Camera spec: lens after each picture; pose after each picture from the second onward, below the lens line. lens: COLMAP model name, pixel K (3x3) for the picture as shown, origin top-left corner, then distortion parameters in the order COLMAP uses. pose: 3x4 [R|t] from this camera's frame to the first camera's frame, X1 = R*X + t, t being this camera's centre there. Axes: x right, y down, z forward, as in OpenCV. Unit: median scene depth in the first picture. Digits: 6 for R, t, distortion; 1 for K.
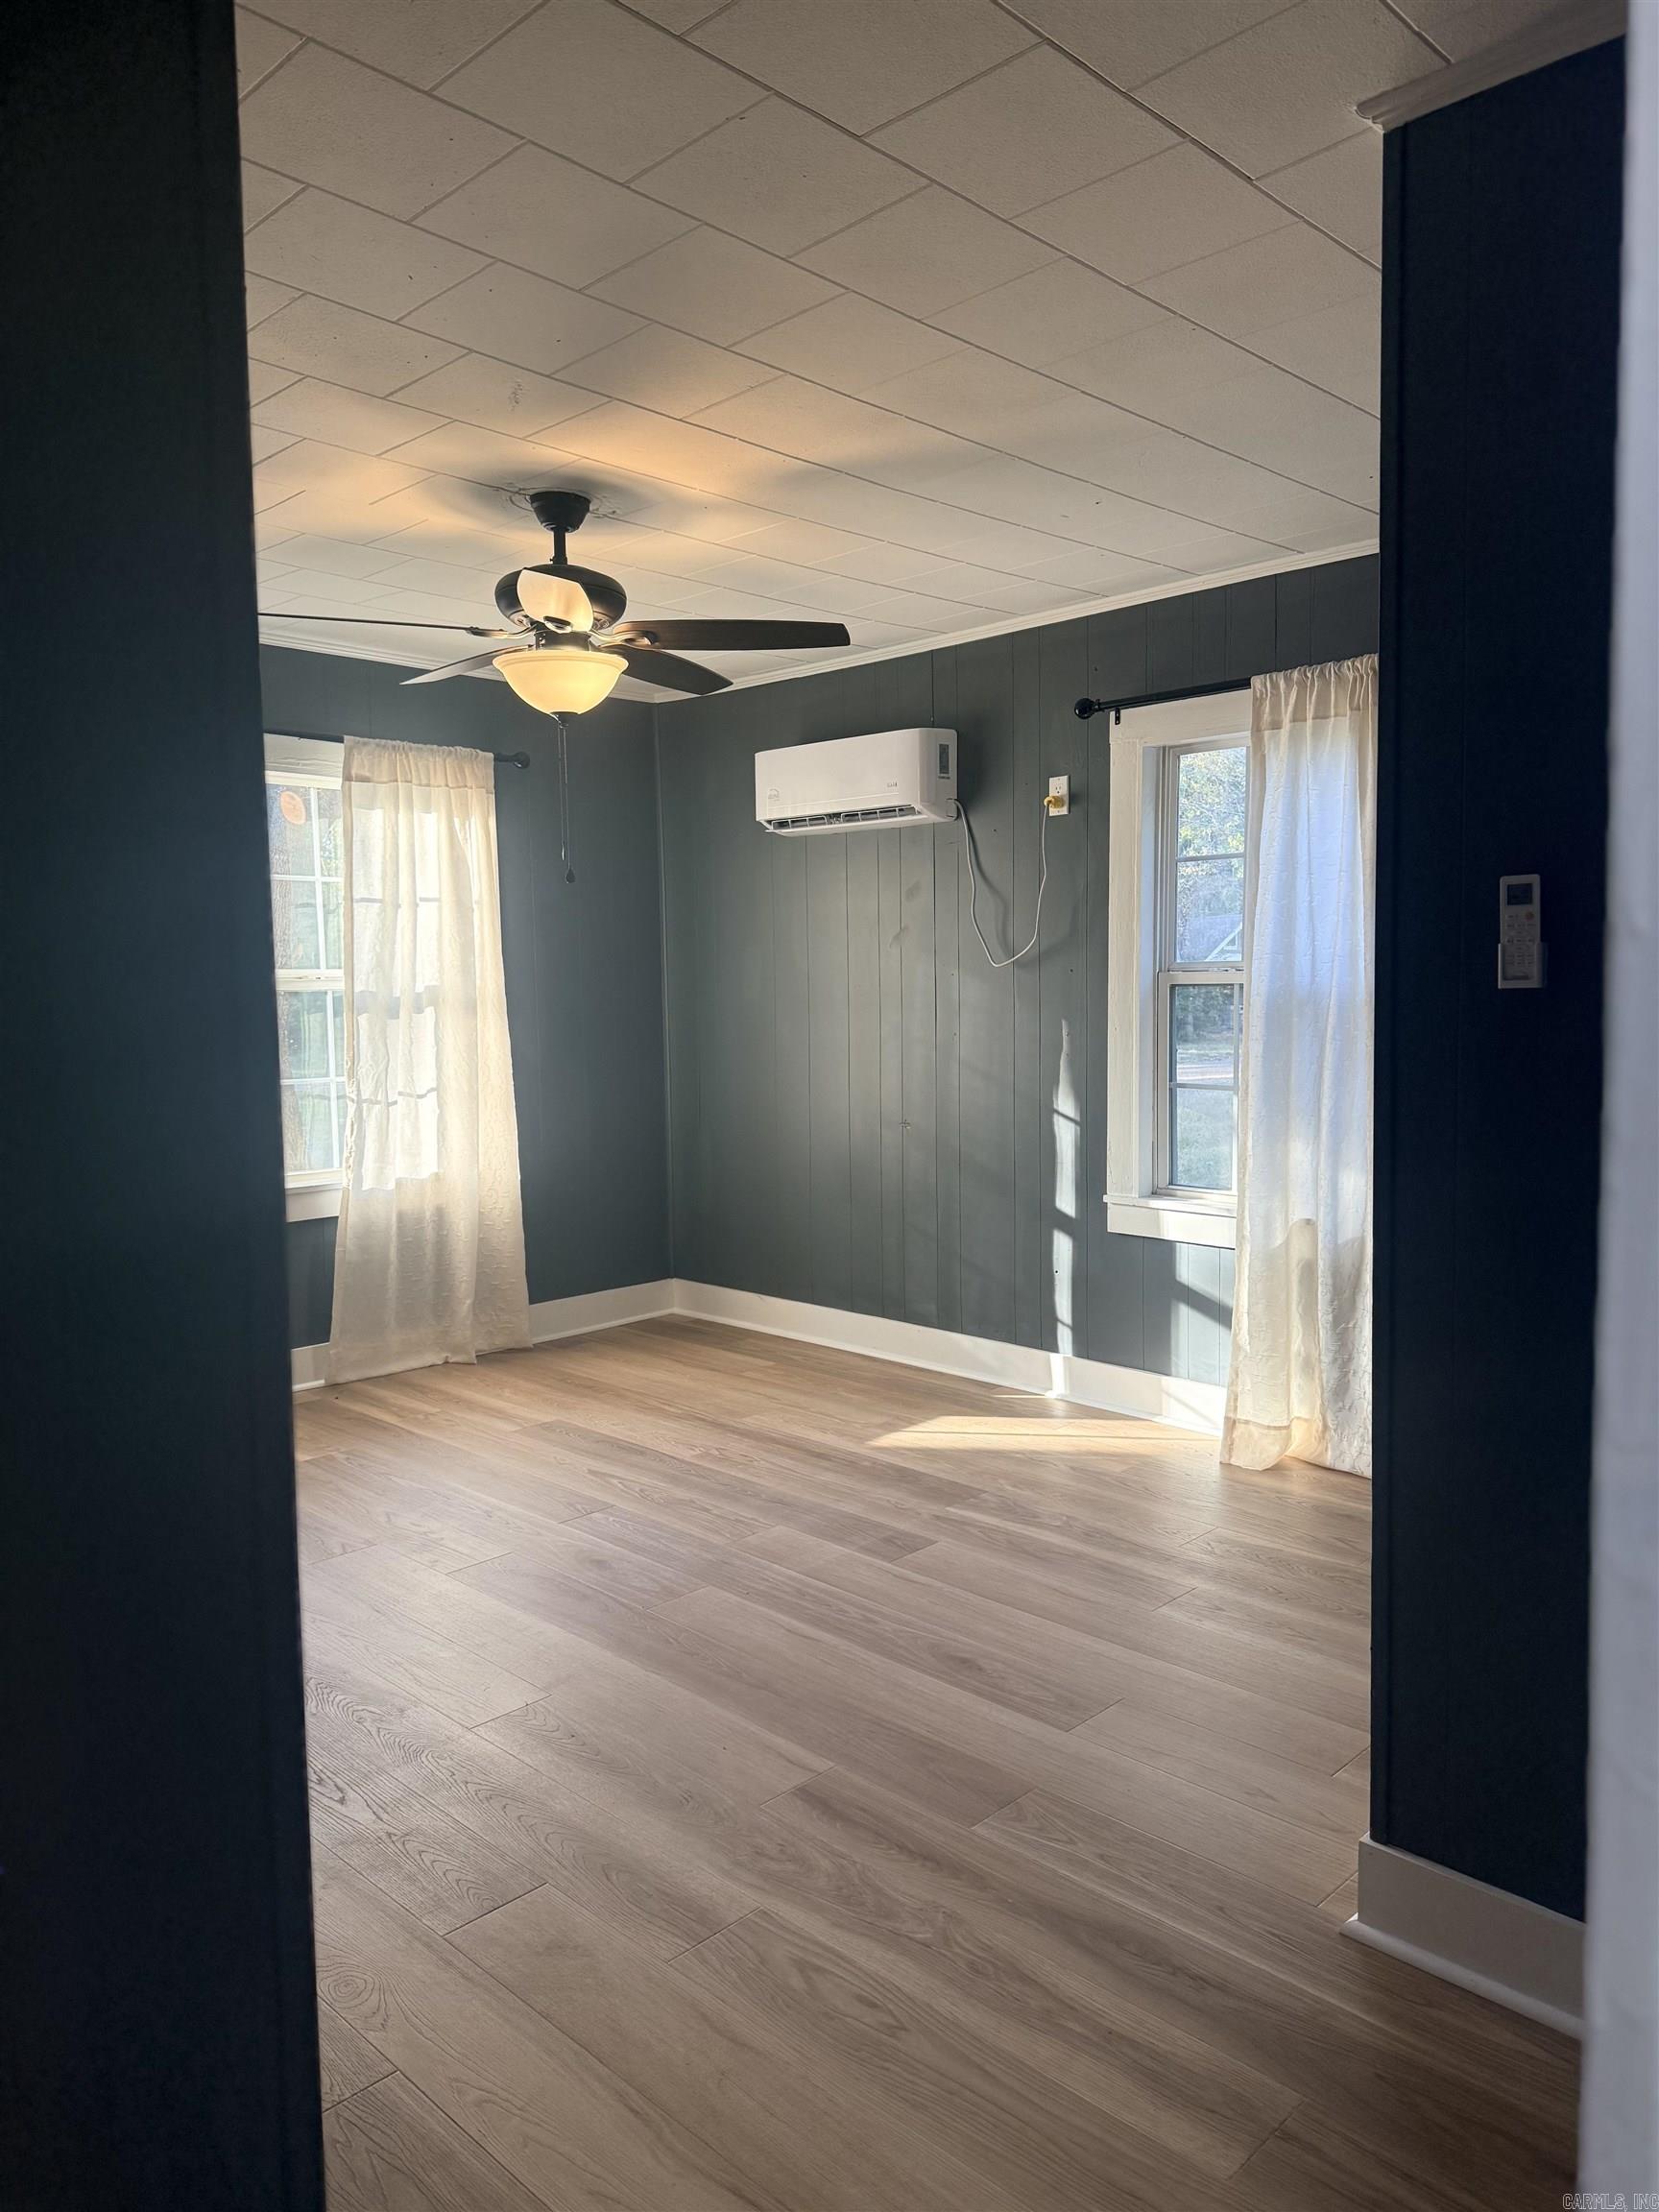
lens RADIAL K [[1527.8, 0, 844.1], [0, 1527.8, 1097.7], [0, 0, 1]] dist [0.004929, -0.009877]
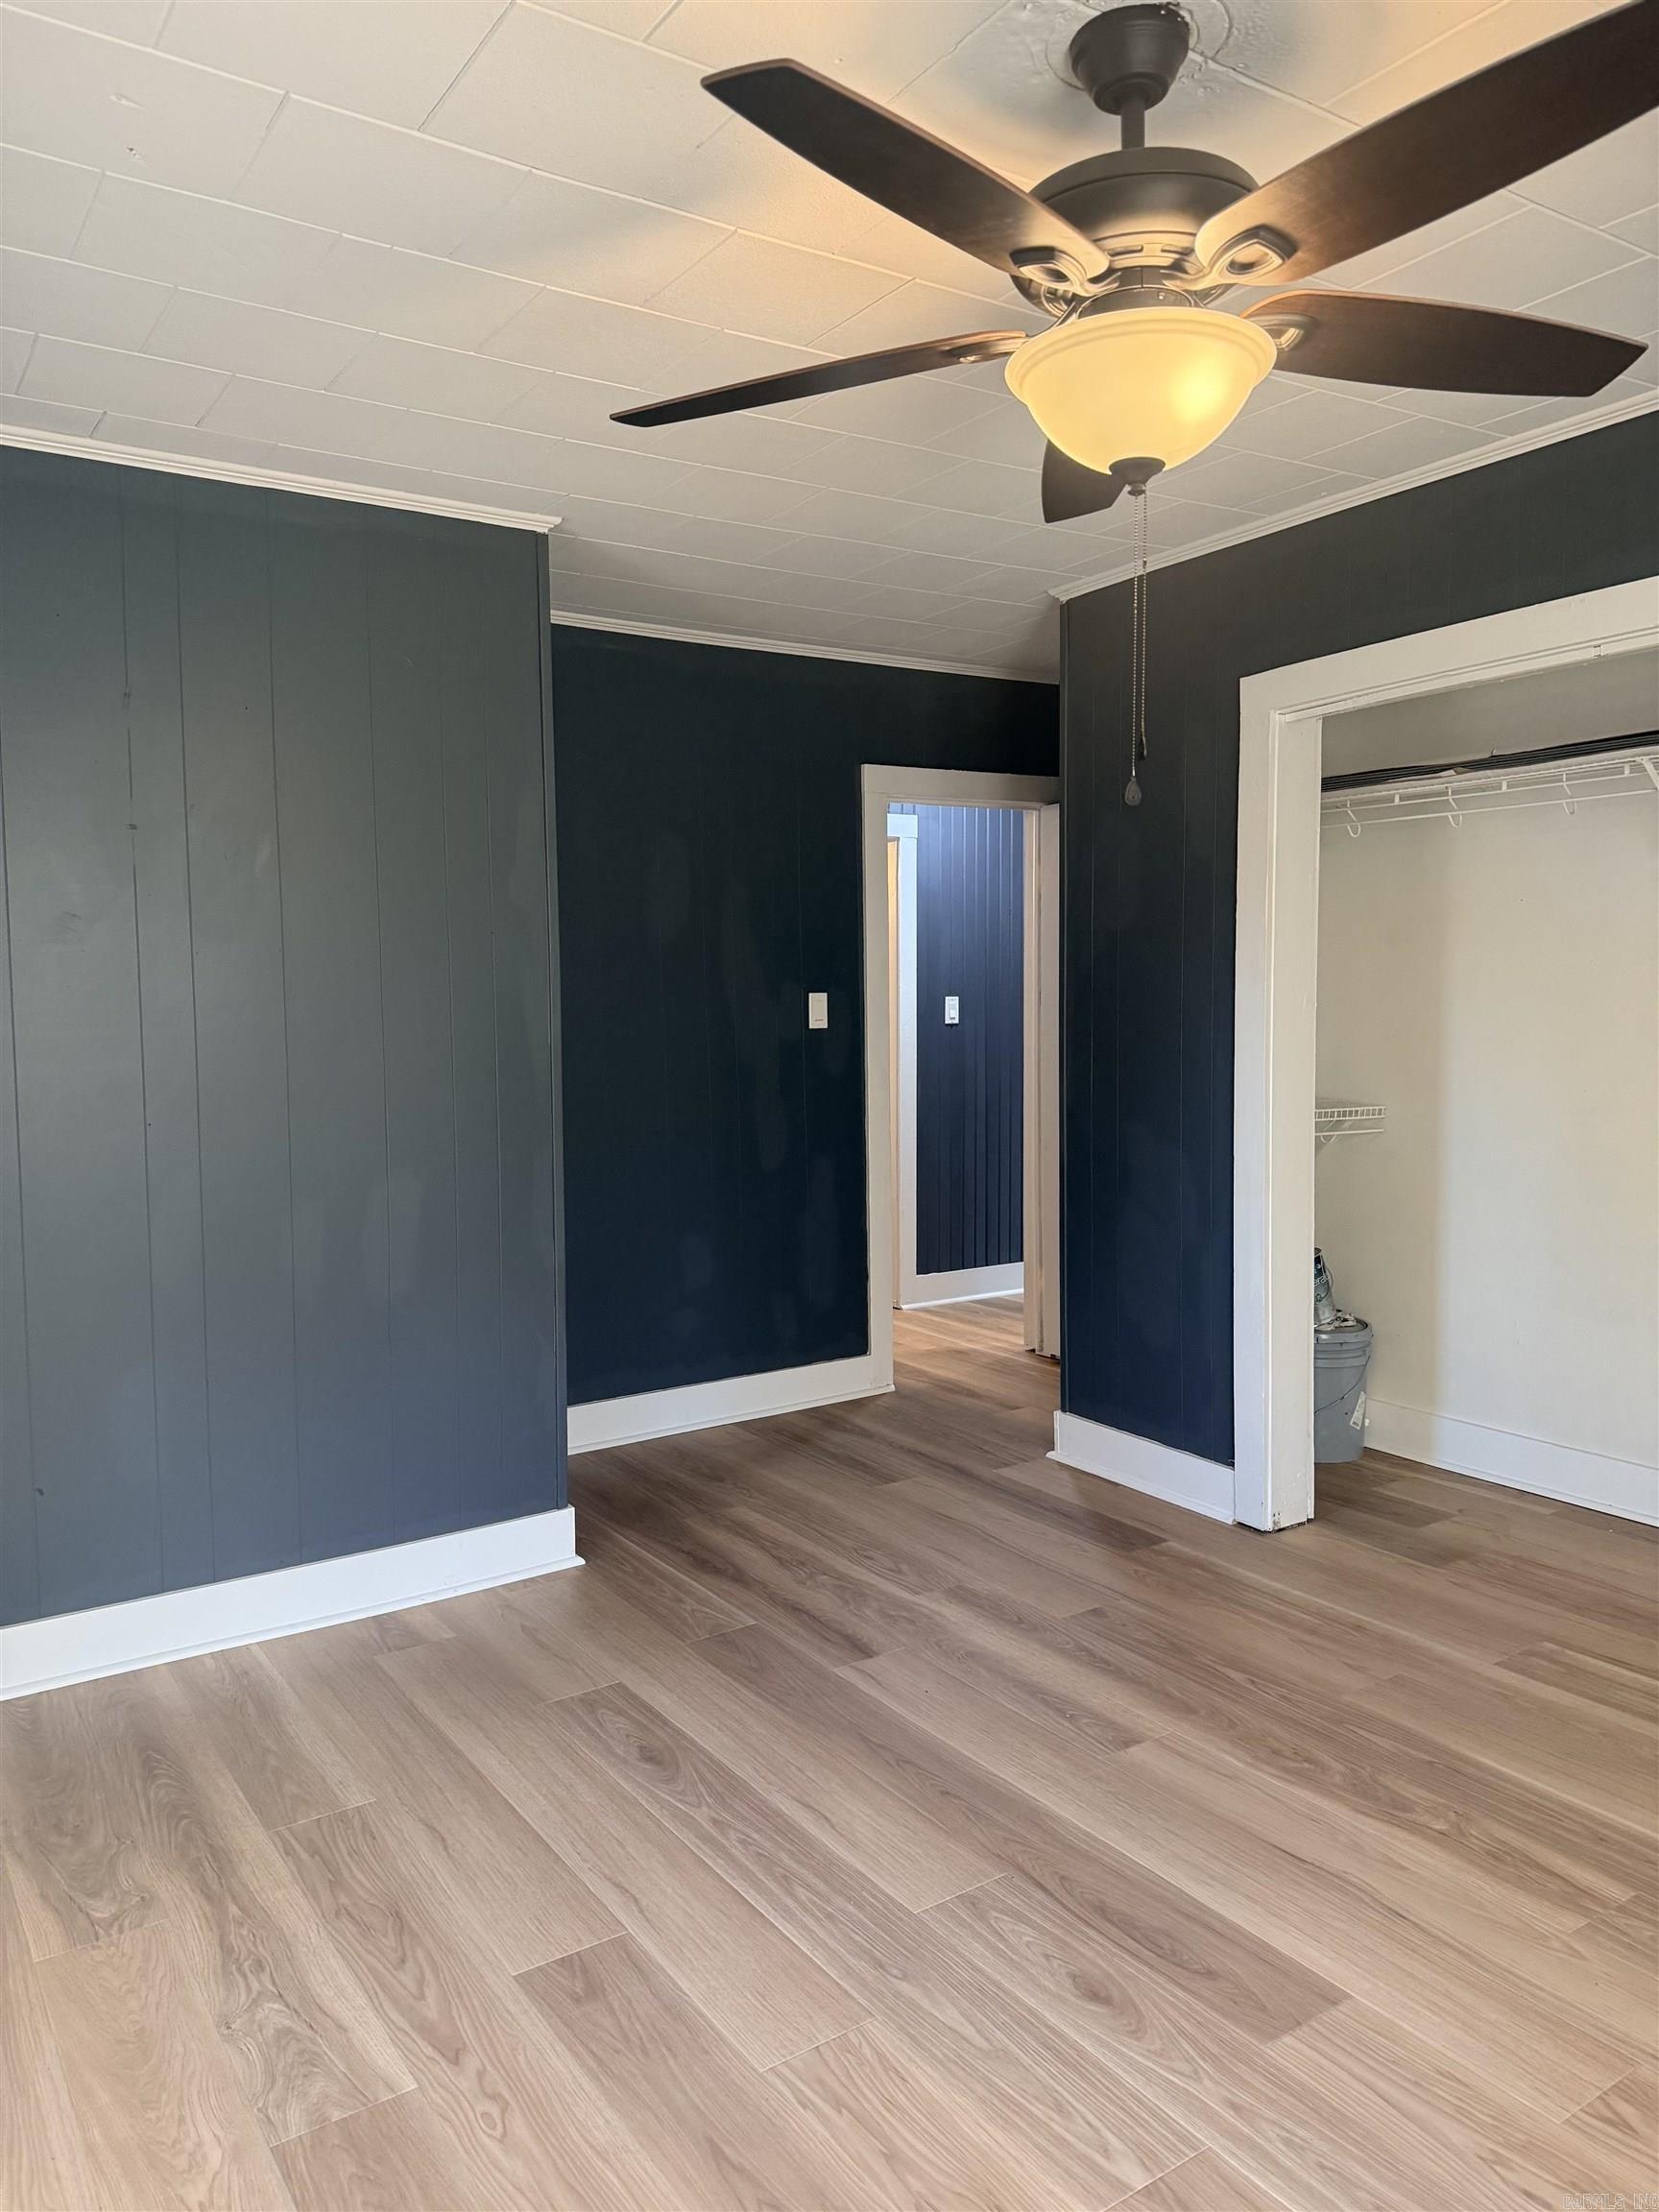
lens RADIAL K [[1527.8, 0, 827.5], [0, 1527.8, 1107.1], [0, 0, 1]] dist [0.004929, -0.009877]
pose [[-0.977439, 0.008805, 0.211032, -0.271693], [0.040861, 0.988139, 0.148028, -0.177461], [-0.207226, 0.153311, -0.966206, 2.233208]]
